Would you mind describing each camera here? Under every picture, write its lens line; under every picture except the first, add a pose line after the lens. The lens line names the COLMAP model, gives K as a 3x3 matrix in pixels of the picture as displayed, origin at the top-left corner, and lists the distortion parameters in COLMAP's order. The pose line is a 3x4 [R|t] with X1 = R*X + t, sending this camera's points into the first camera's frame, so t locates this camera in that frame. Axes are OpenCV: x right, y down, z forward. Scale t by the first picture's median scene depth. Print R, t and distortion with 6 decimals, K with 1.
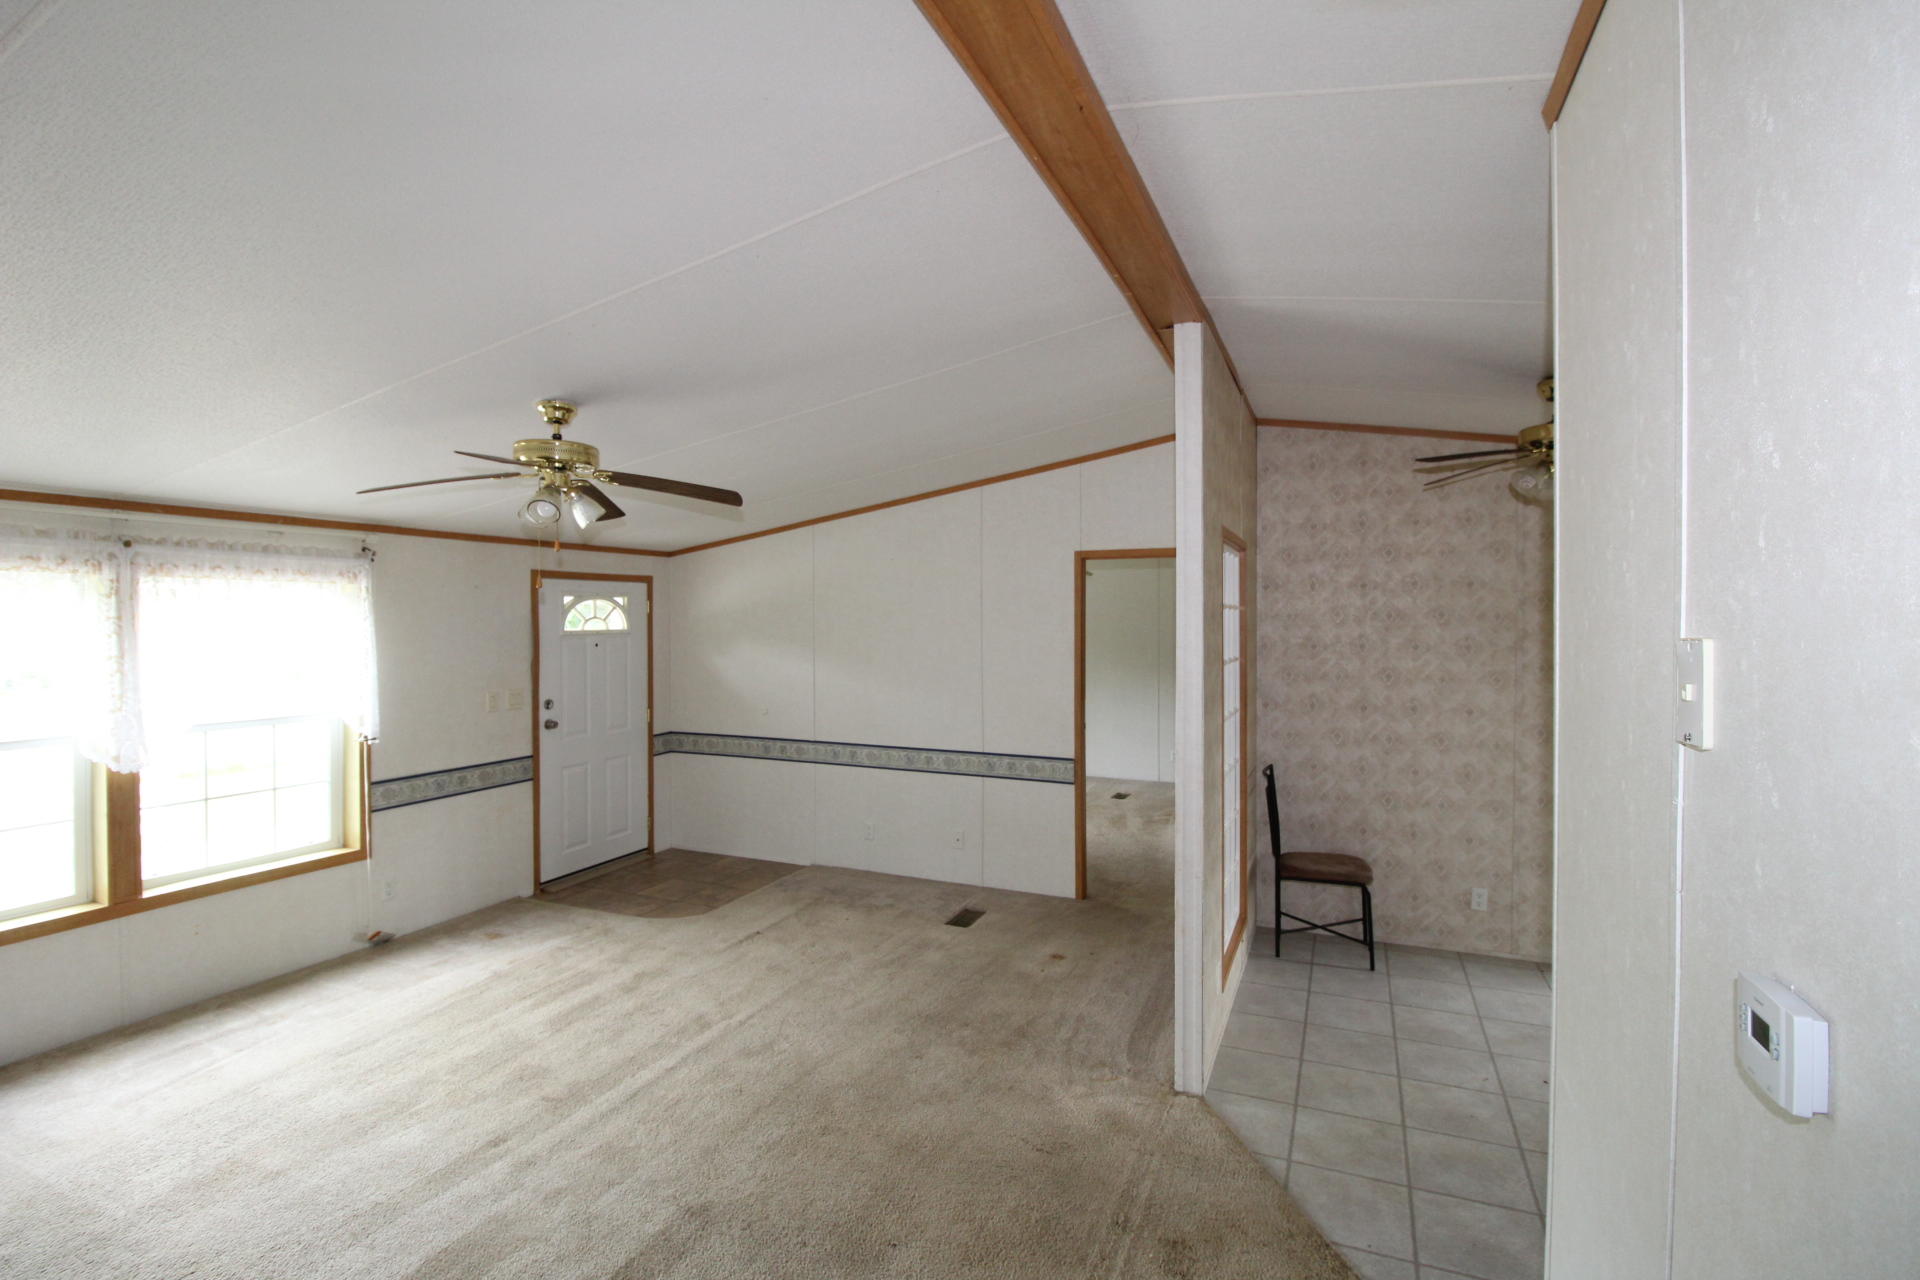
lens RADIAL K [[877.2, 0, 960.0], [0, 877.2, 640.0], [0, 0, 1]] dist [-0.019650, -0.000399]
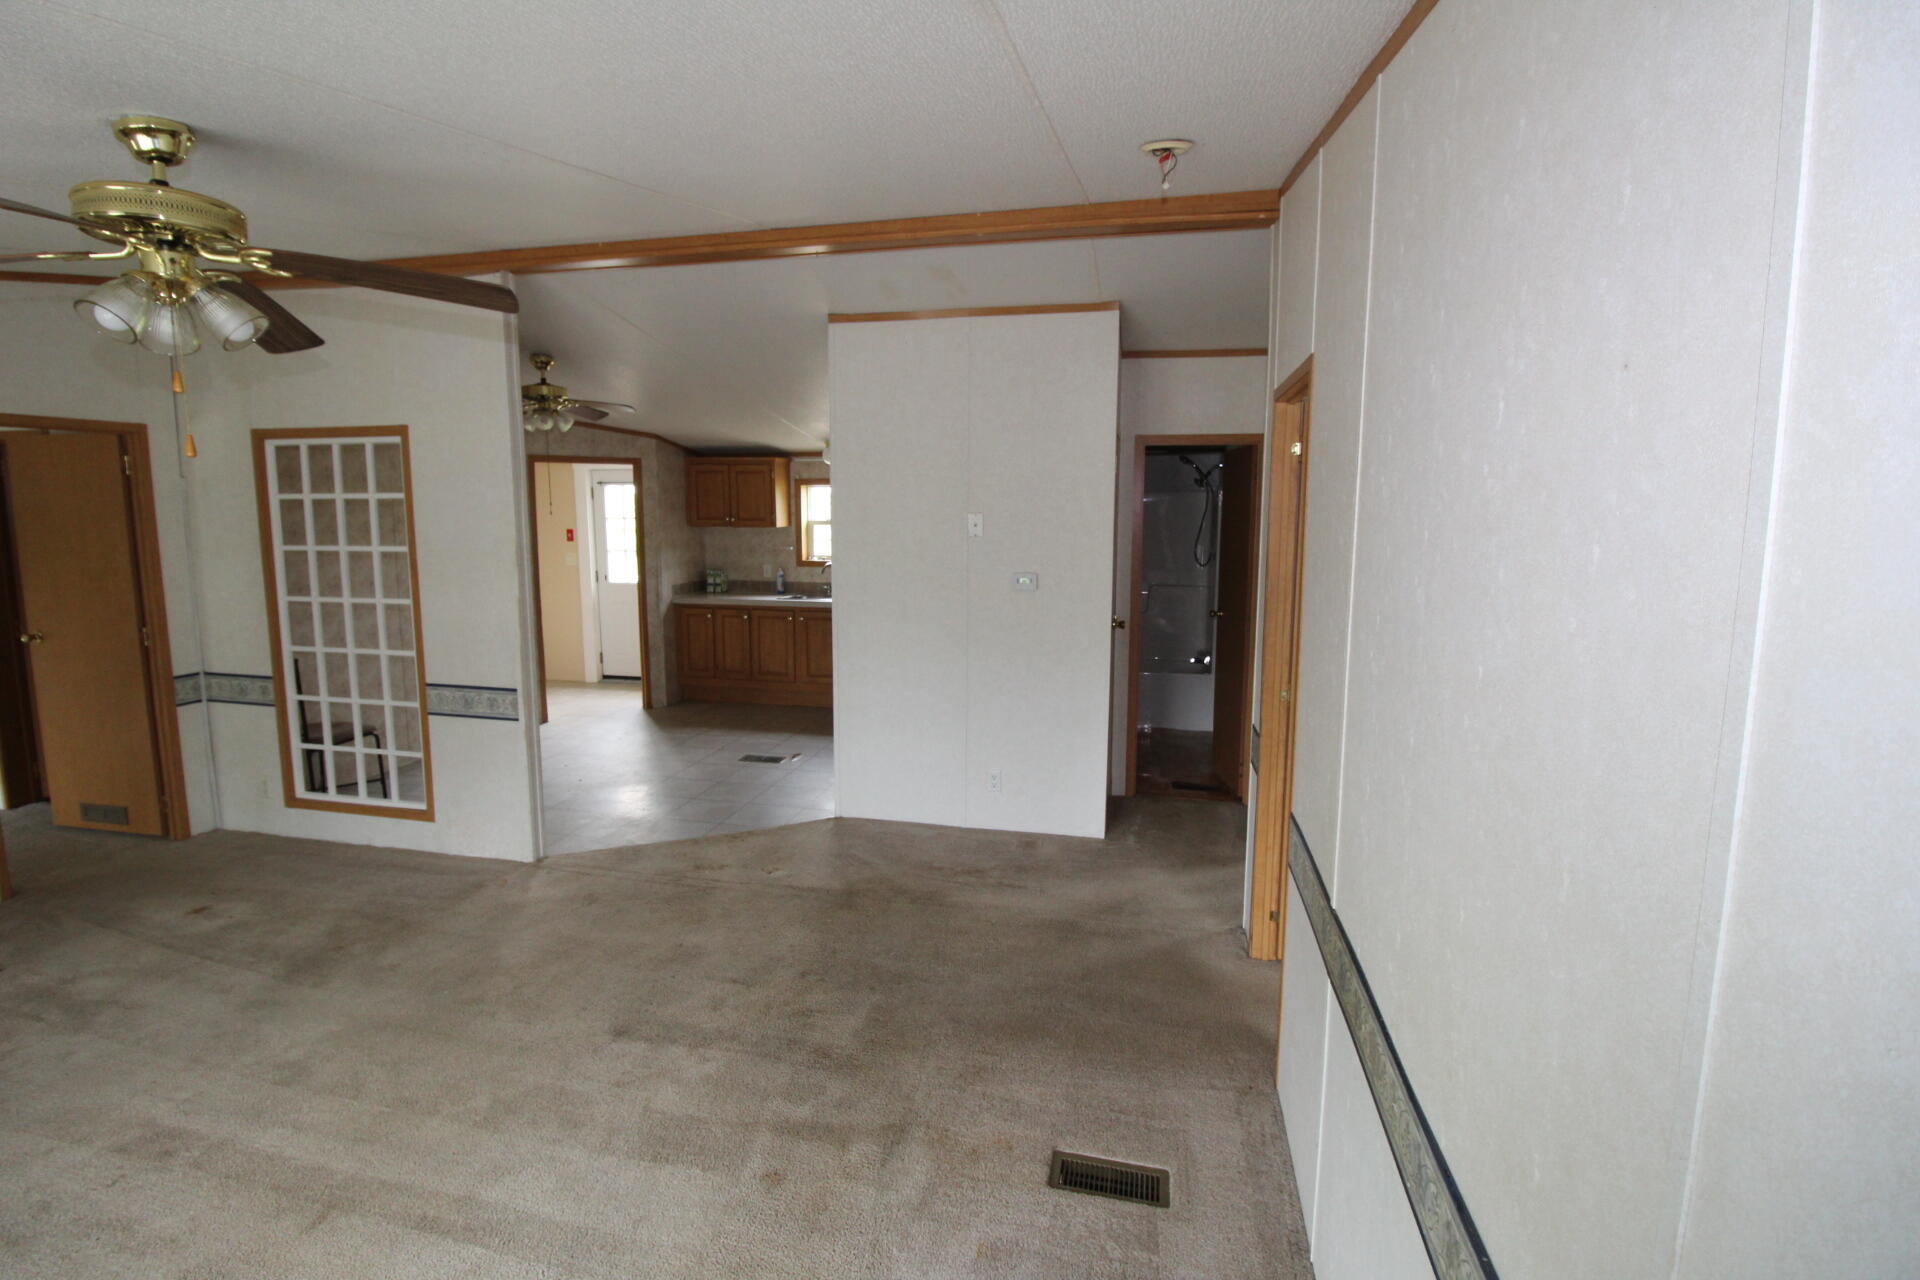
lens RADIAL K [[905.9, 0, 951.8], [0, 905.9, 614.6], [0, 0, 1]] dist [-0.001581, -0.000201]
pose [[-0.180487, -0.121031, 0.976102, -1.111944], [0.030732, 0.991222, 0.128588, -0.008545], [-0.983097, 0.053206, -0.175183, 0.579094]]
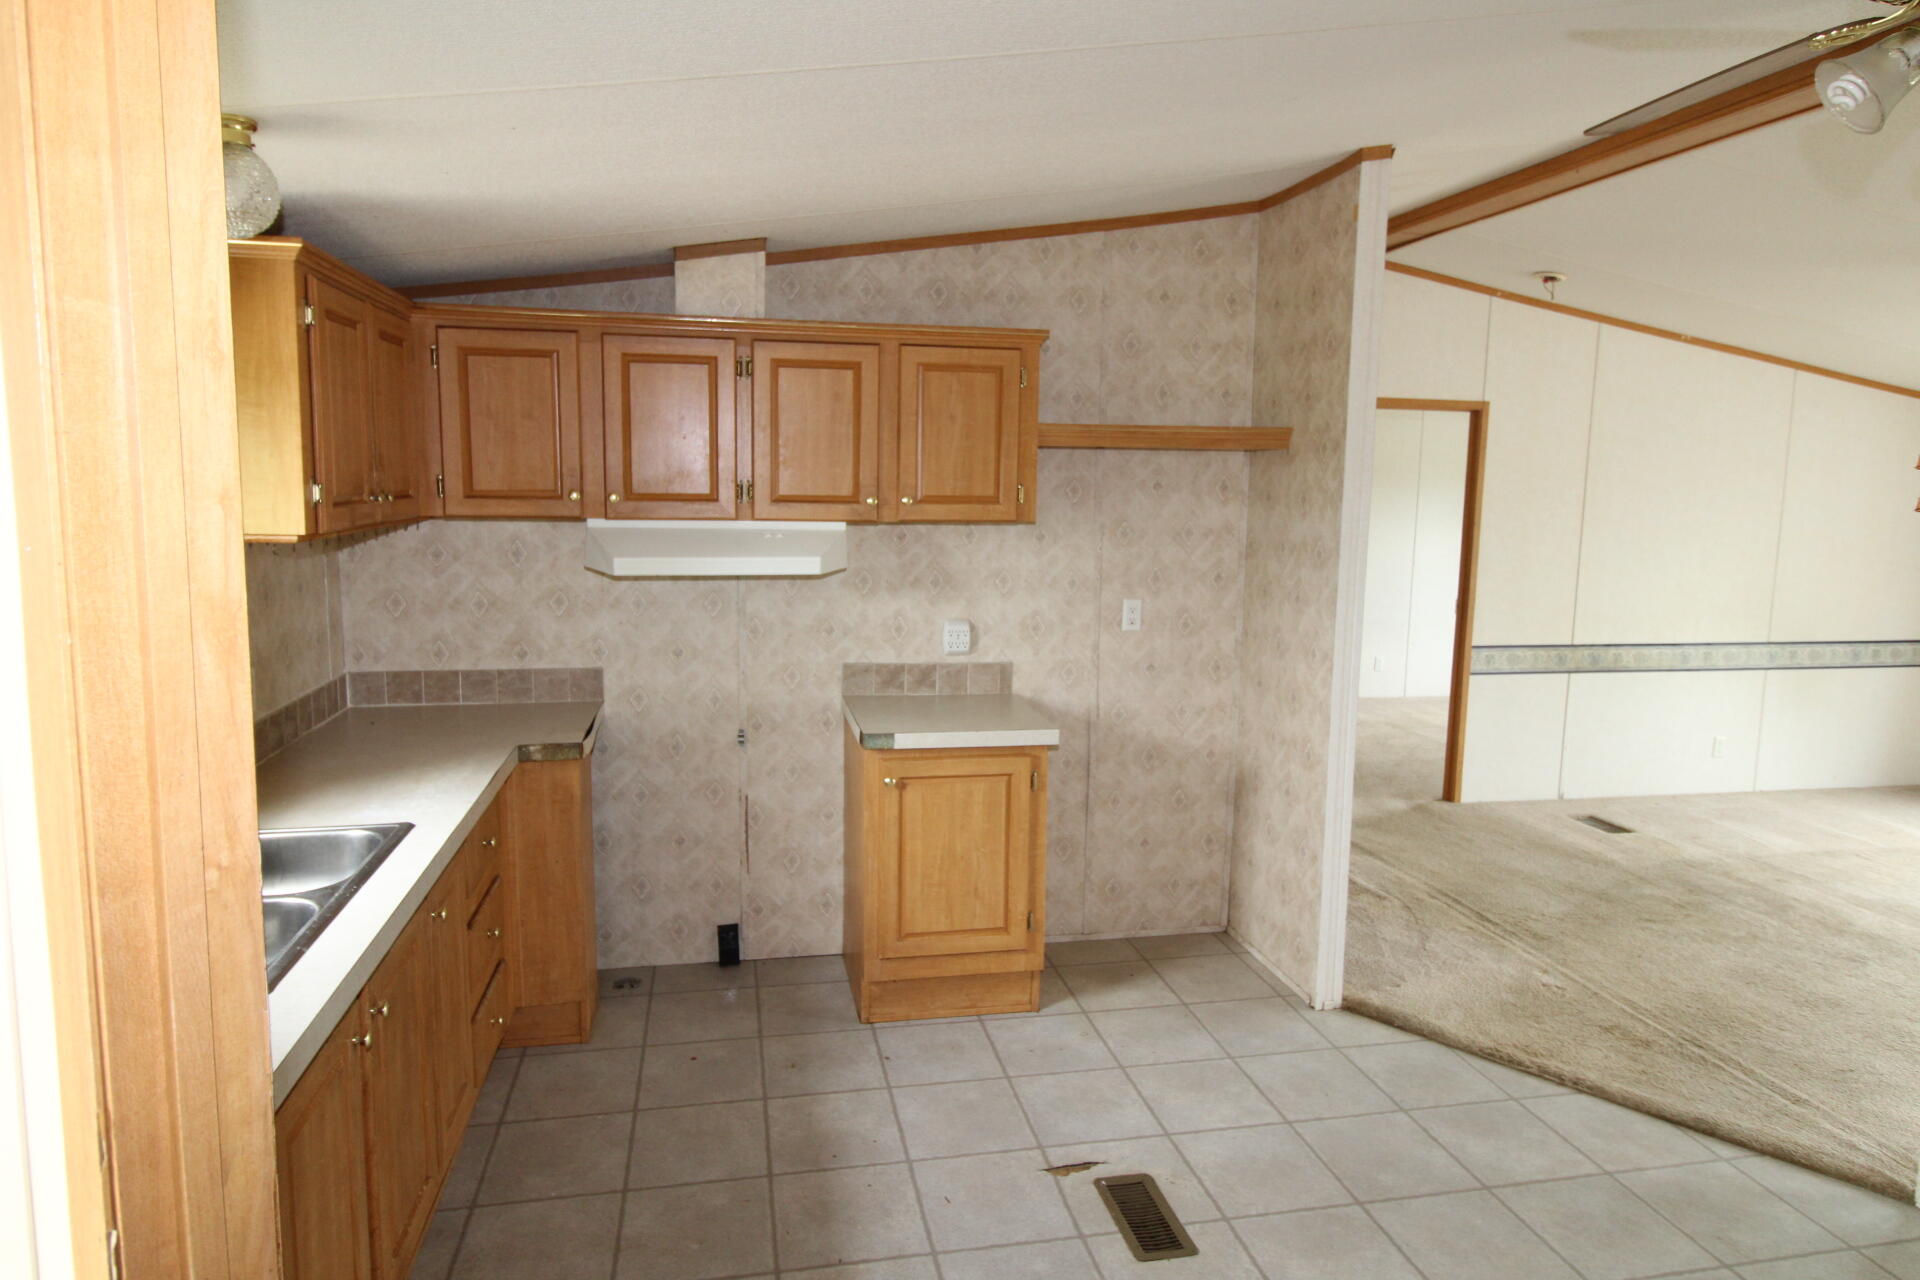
lens RADIAL K [[1168.2, 0, 963.9], [0, 1168.2, 619.5], [0, 0, 1]] dist [-0.001000, -0.001318]
pose [[-0.809733, 0.062184, -0.583494, 1.274163], [-0.030126, 0.988652, 0.147169, -0.016389], [0.586025, 0.136746, -0.798671, 1.157374]]
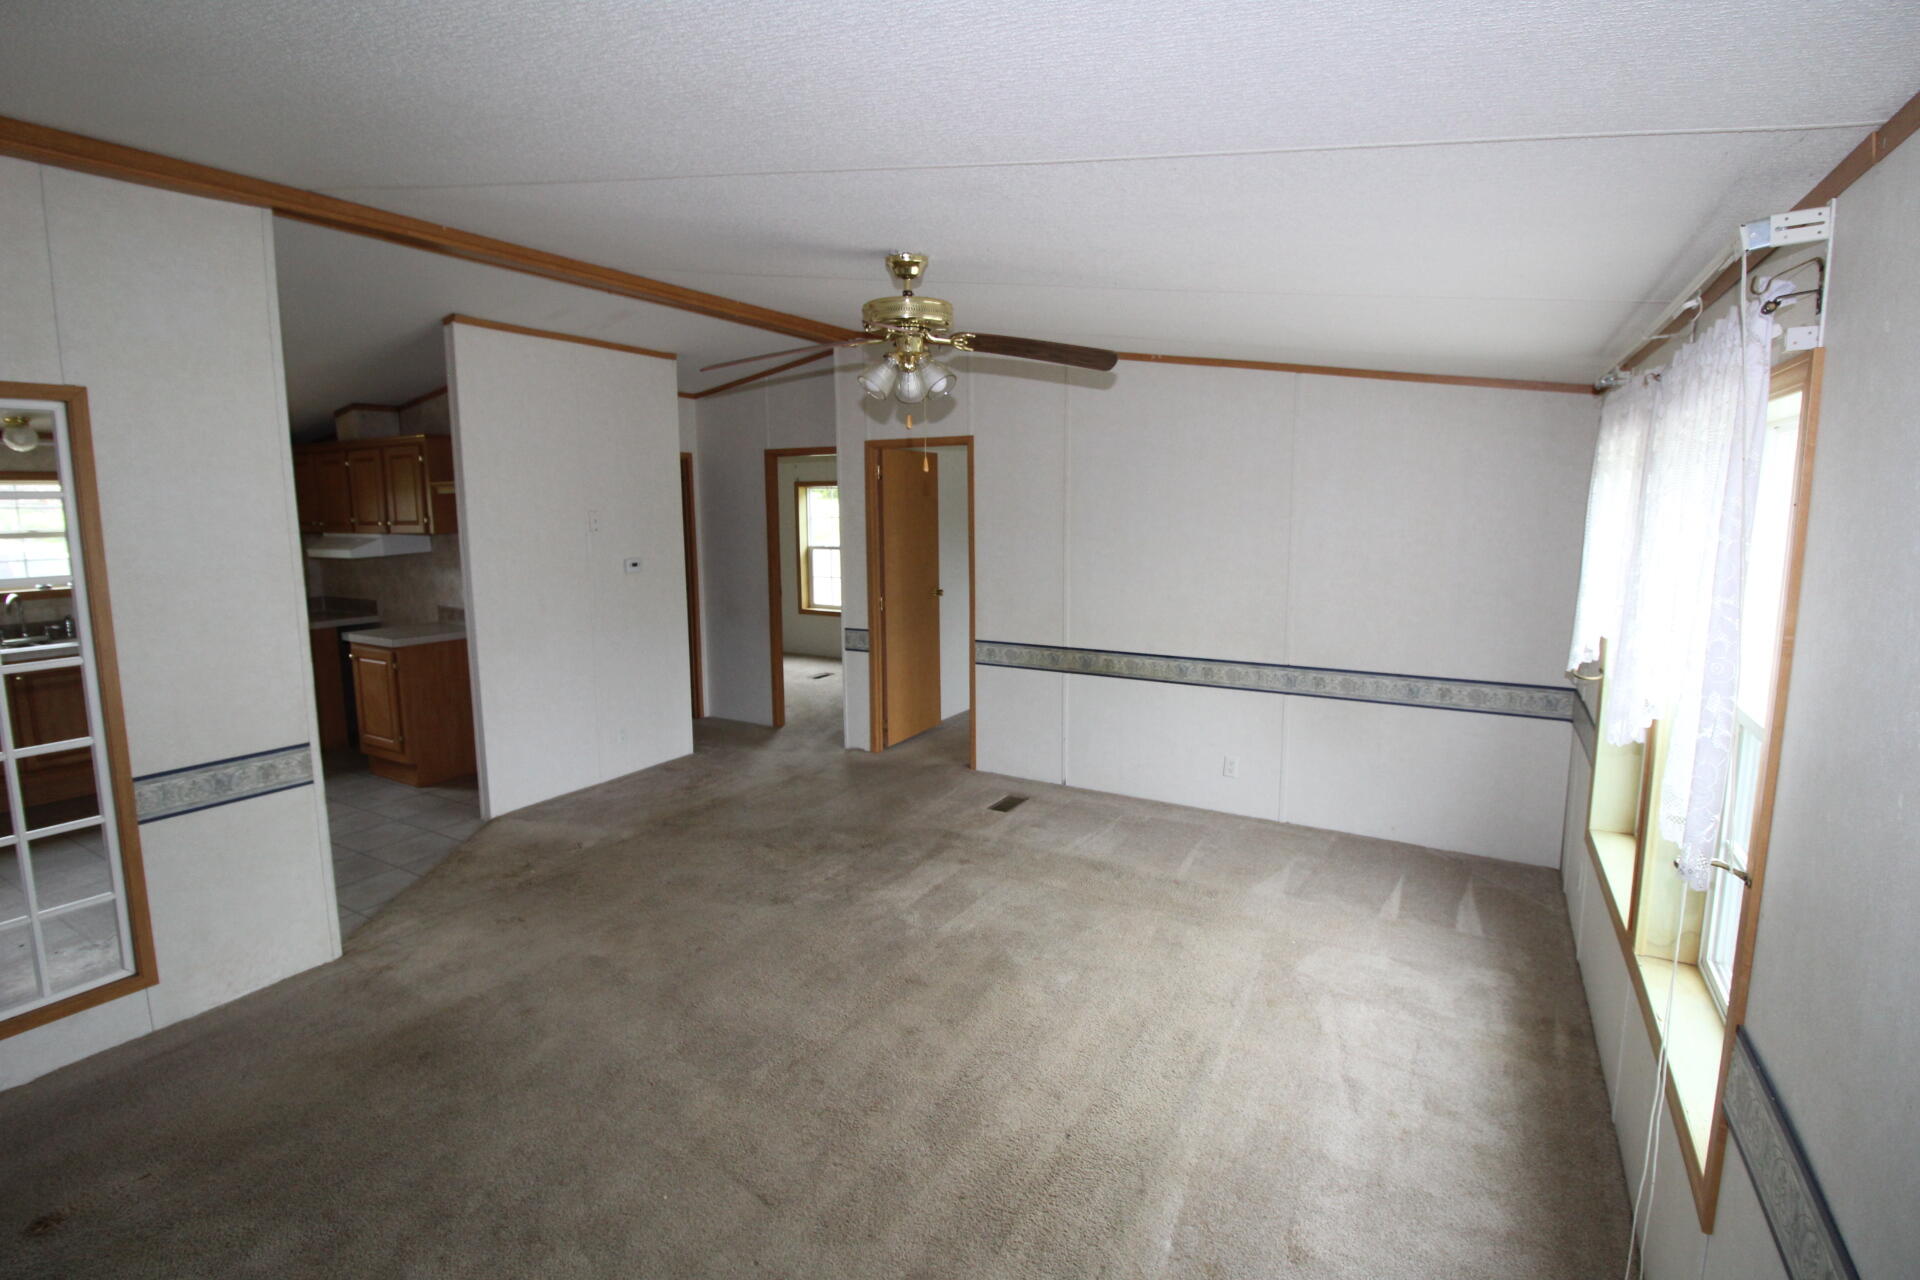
lens RADIAL K [[905.9, 0, 951.8], [0, 905.9, 614.6], [0, 0, 1]] dist [-0.001581, -0.000201]
pose [[-0.992693, 0.000327, 0.120668, -0.593870], [0.018945, 0.988018, 0.153173, -0.038570], [-0.119172, 0.154340, -0.980804, 1.836434]]
